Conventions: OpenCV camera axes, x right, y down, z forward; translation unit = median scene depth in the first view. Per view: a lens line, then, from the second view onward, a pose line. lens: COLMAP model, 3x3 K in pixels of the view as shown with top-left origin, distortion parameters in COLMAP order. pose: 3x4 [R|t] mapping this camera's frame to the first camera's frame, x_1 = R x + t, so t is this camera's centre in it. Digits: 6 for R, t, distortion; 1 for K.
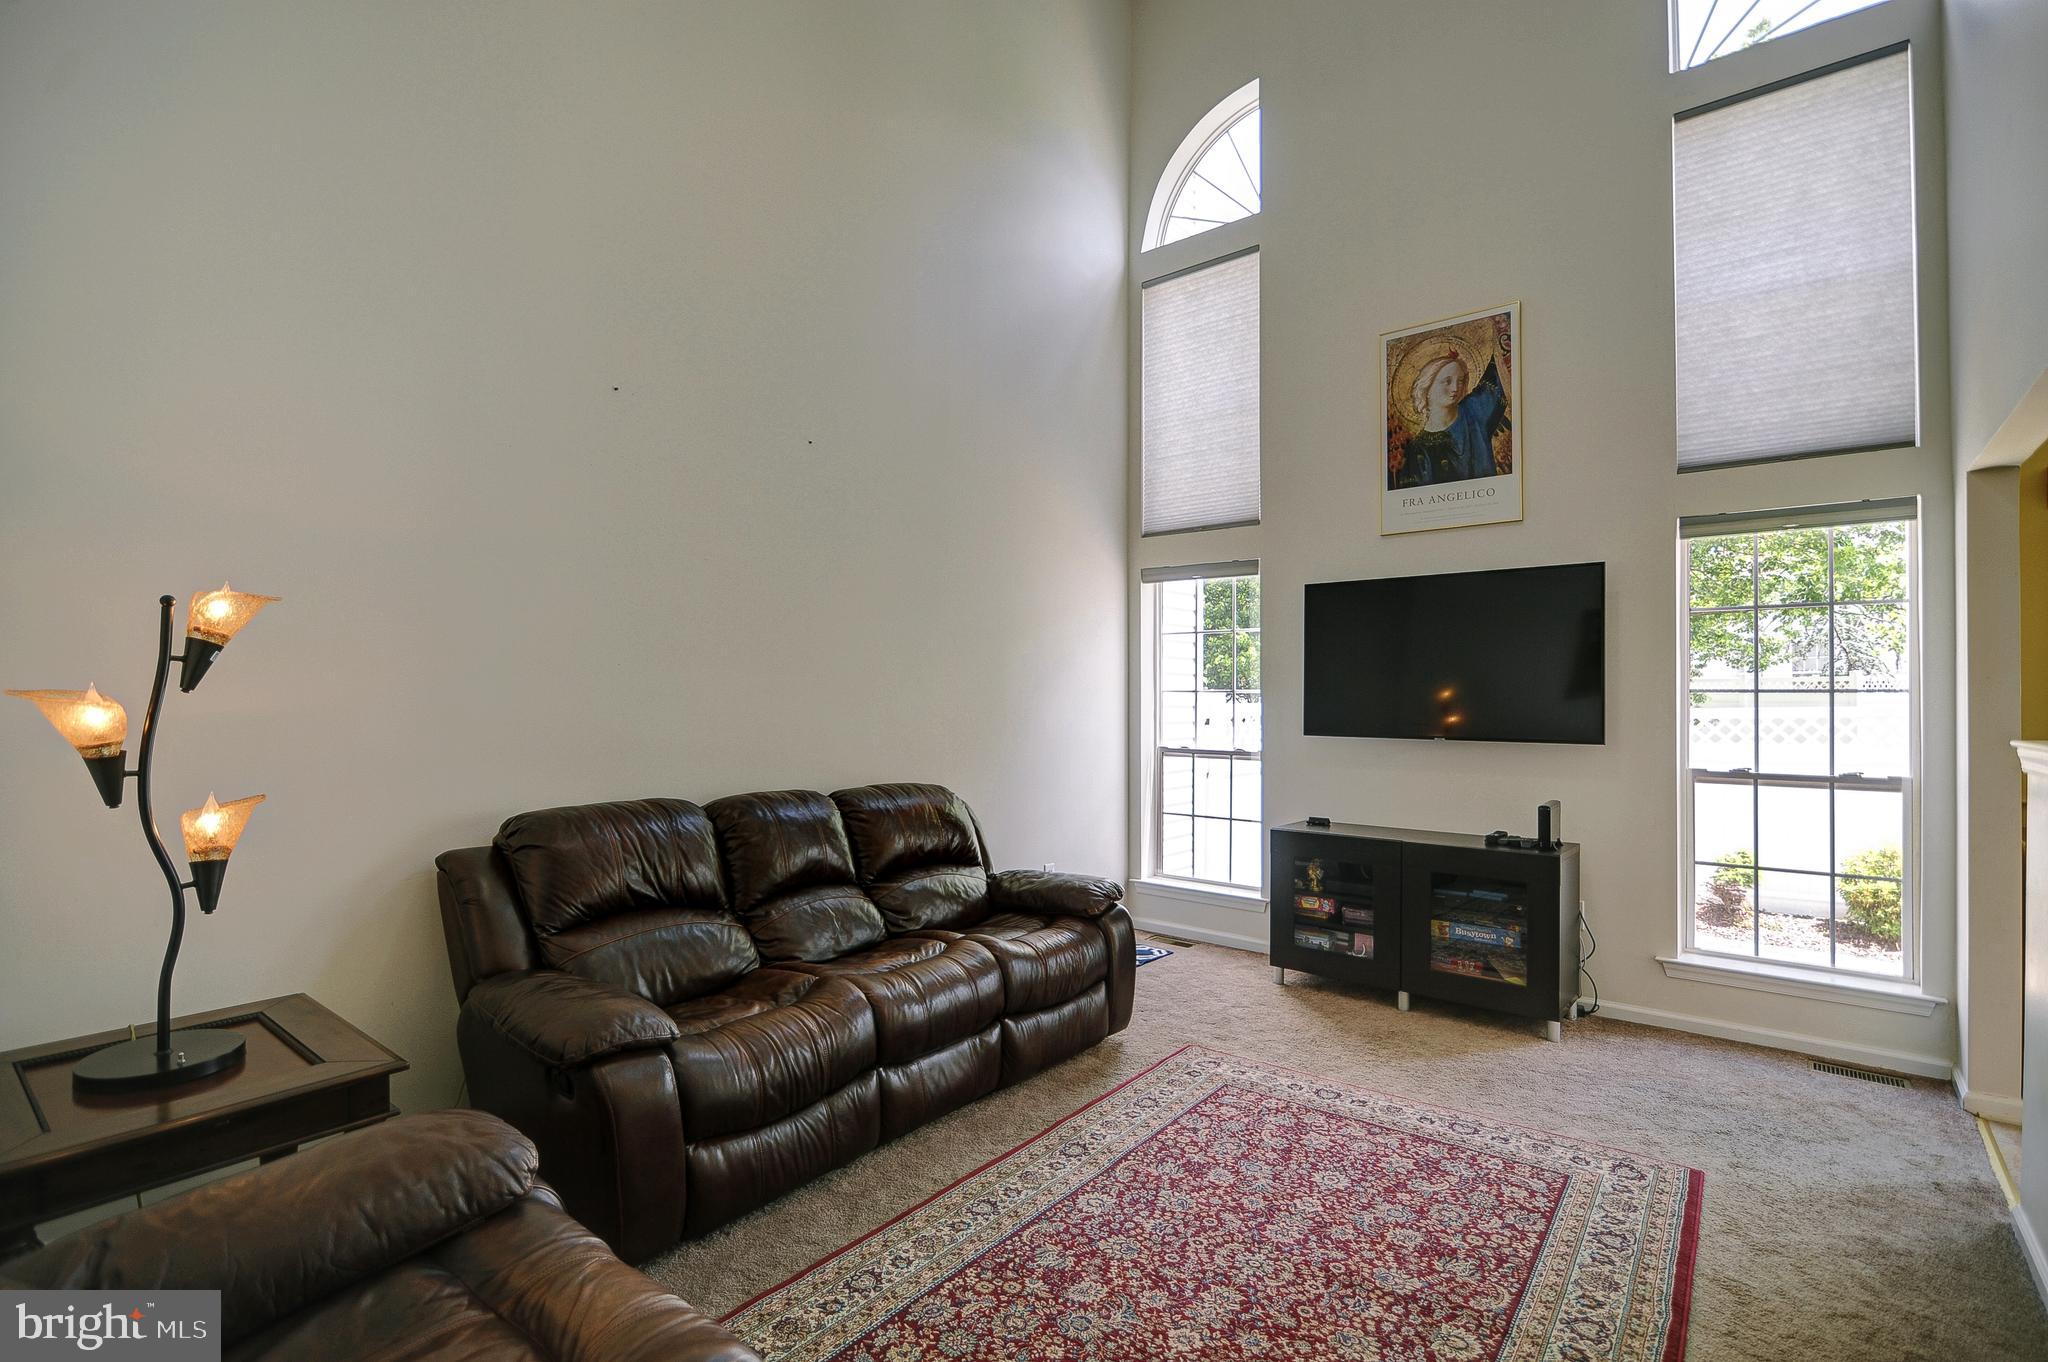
lens RADIAL K [[948.2, 0, 1022.7], [0, 948.2, 680.3], [0, 0, 1]] dist [-0.003418, -0.000750]
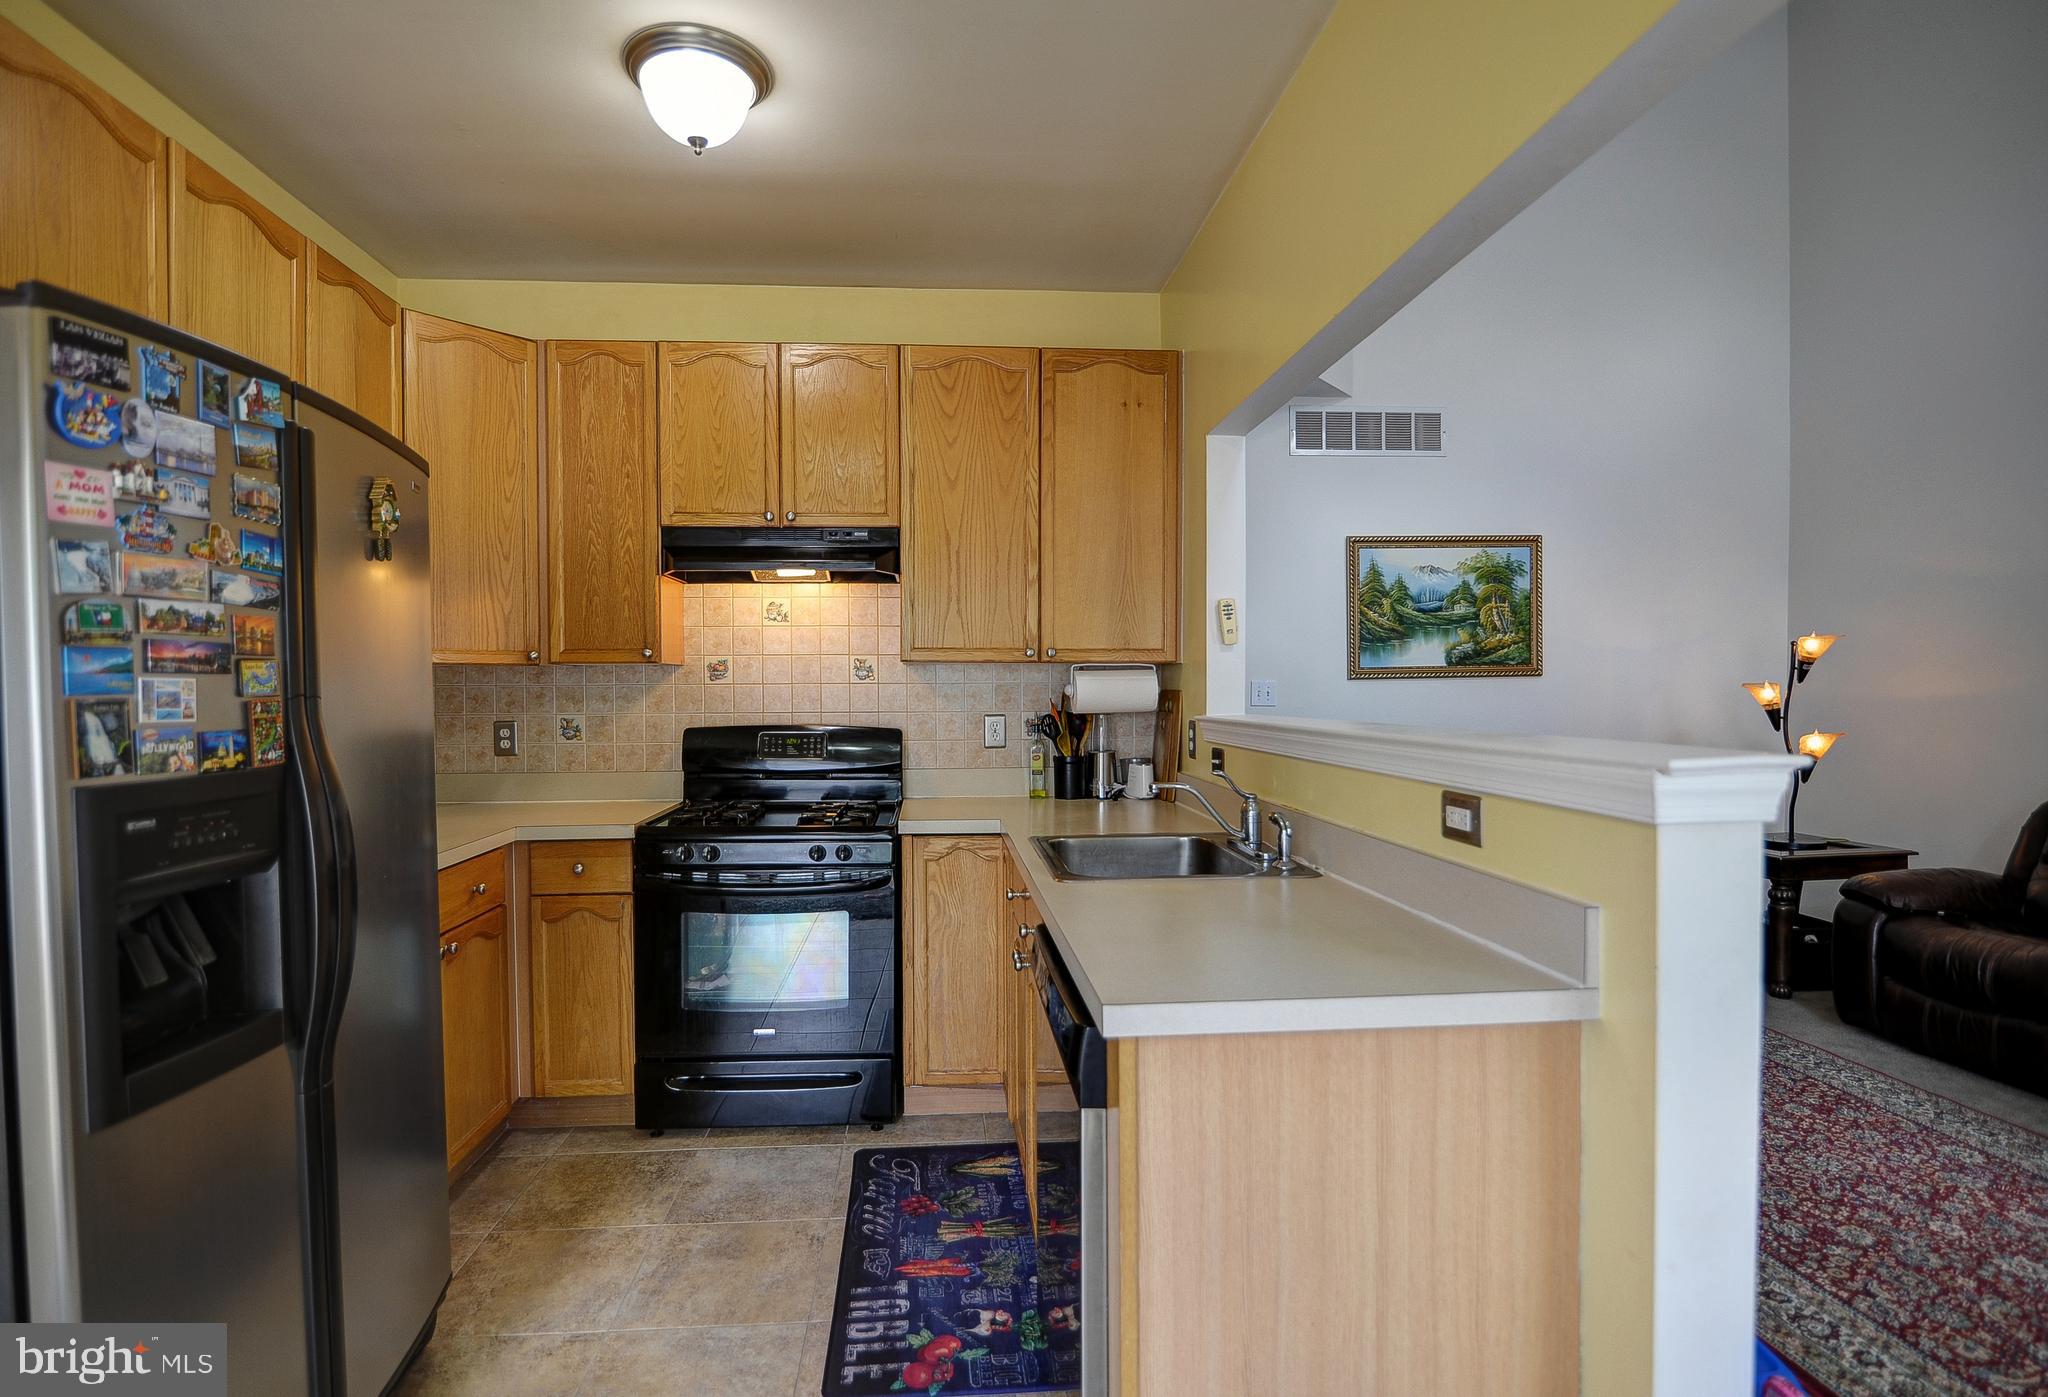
lens RADIAL K [[1005.3, 0, 1000.1], [0, 1005.3, 706.5], [0, 0, 1]] dist [-0.021269, 0.000798]
pose [[-0.720796, 0.006234, -0.693119, 0.941690], [0.011919, 0.999923, -0.003402, 0.023635], [0.693045, -0.010713, -0.720815, 0.613132]]
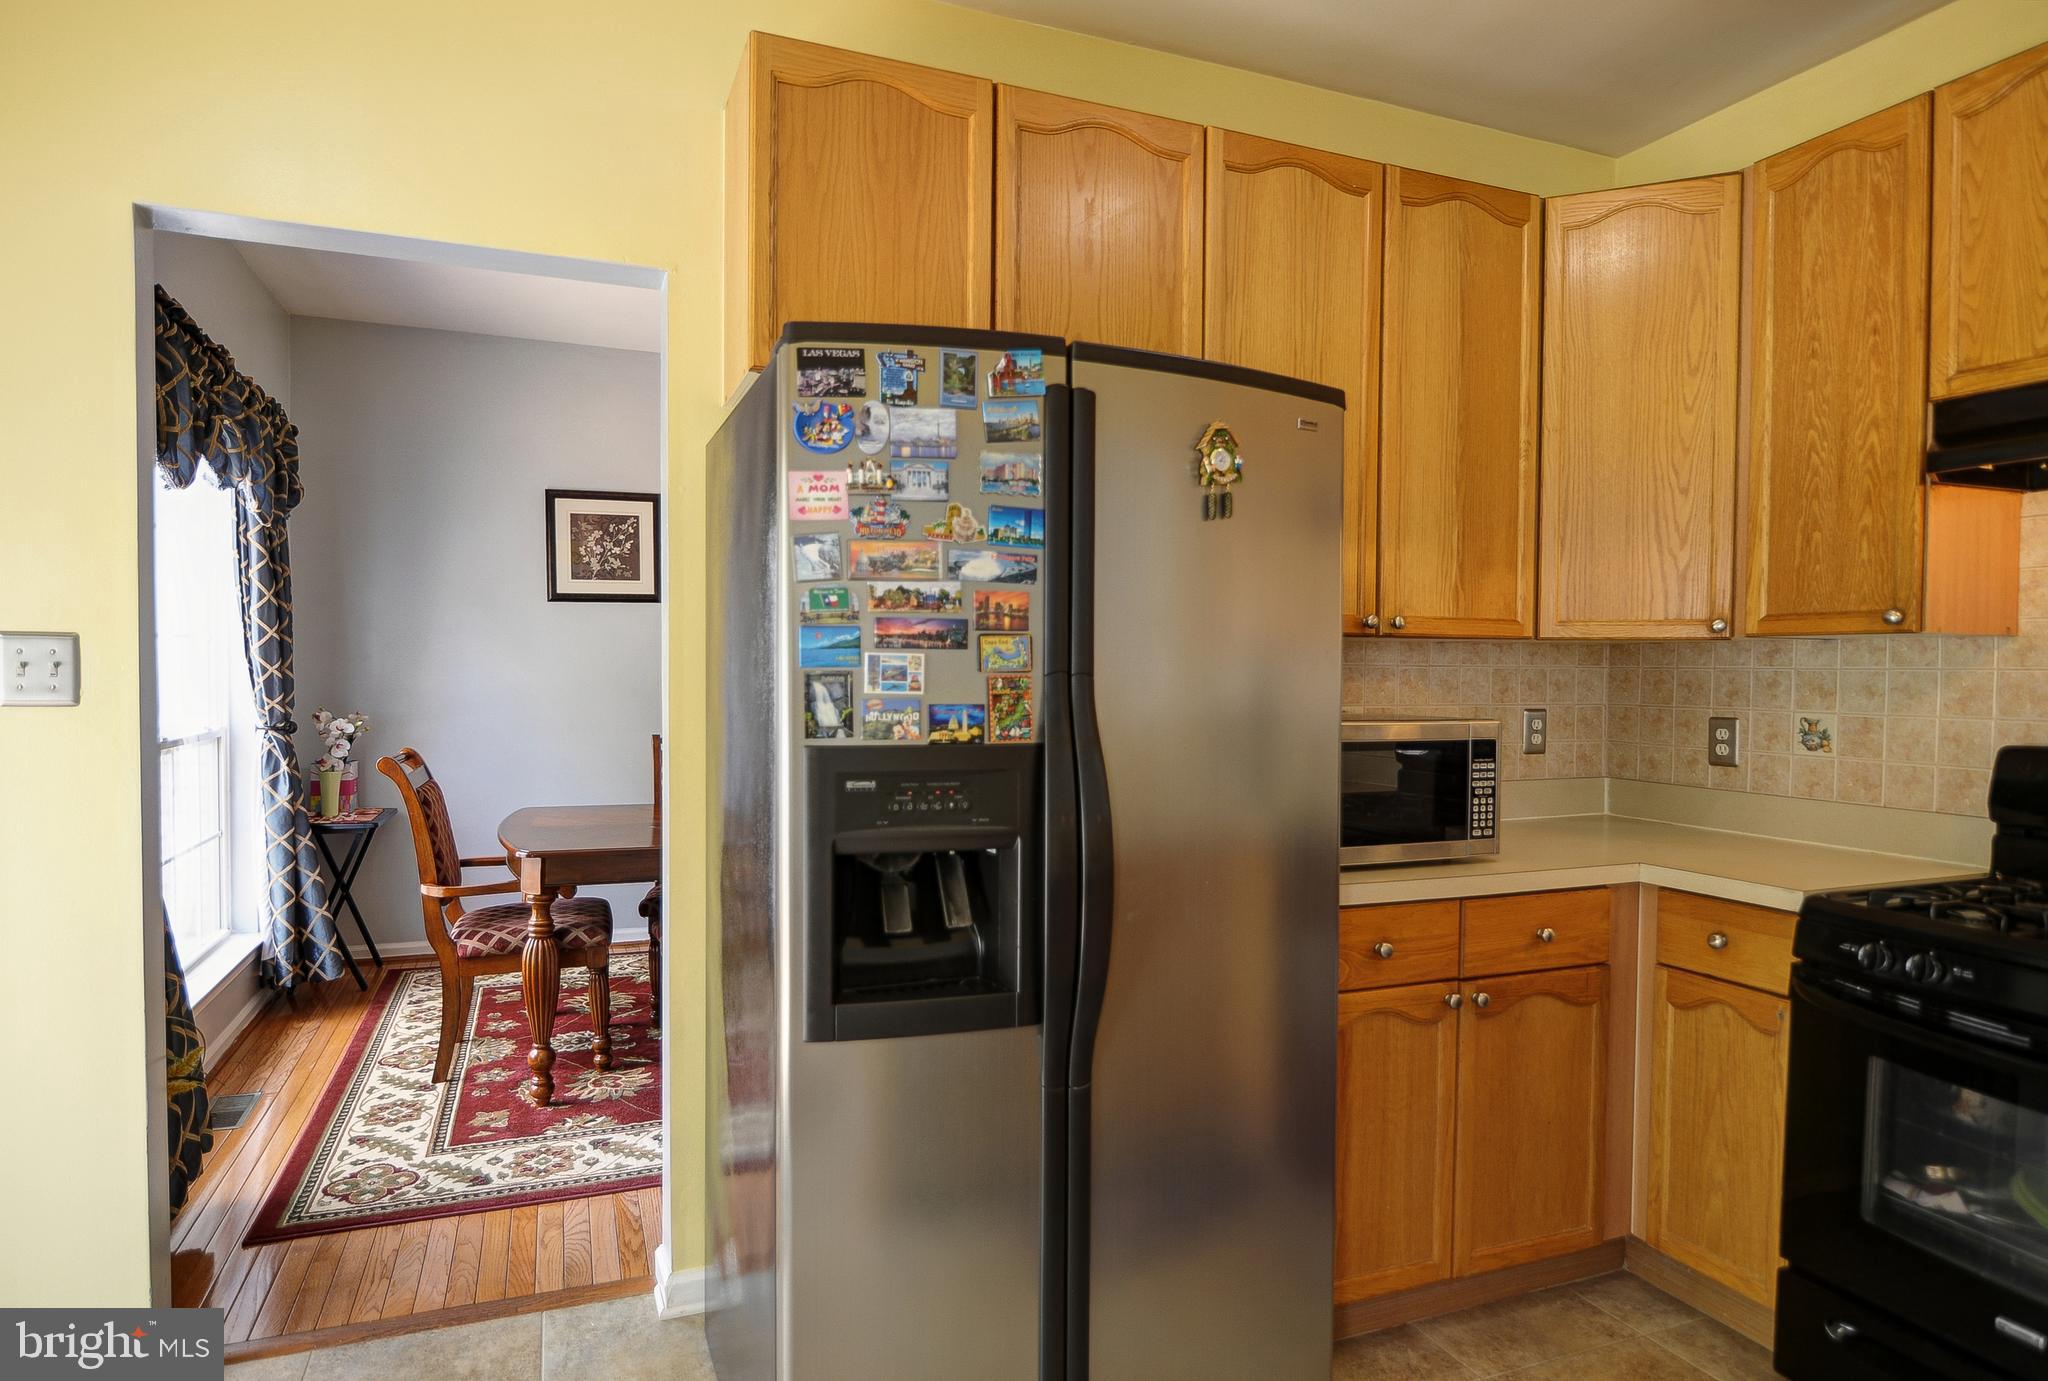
lens RADIAL K [[1137.0, 0, 985.8], [0, 1137.0, 697.5], [0, 0, 1]] dist [-0.017278, 0.001594]
pose [[-0.869771, -0.032238, 0.492401, 0.713061], [-0.029510, 0.999476, 0.013311, 0.019906], [-0.492572, -0.002953, -0.870267, 0.534640]]
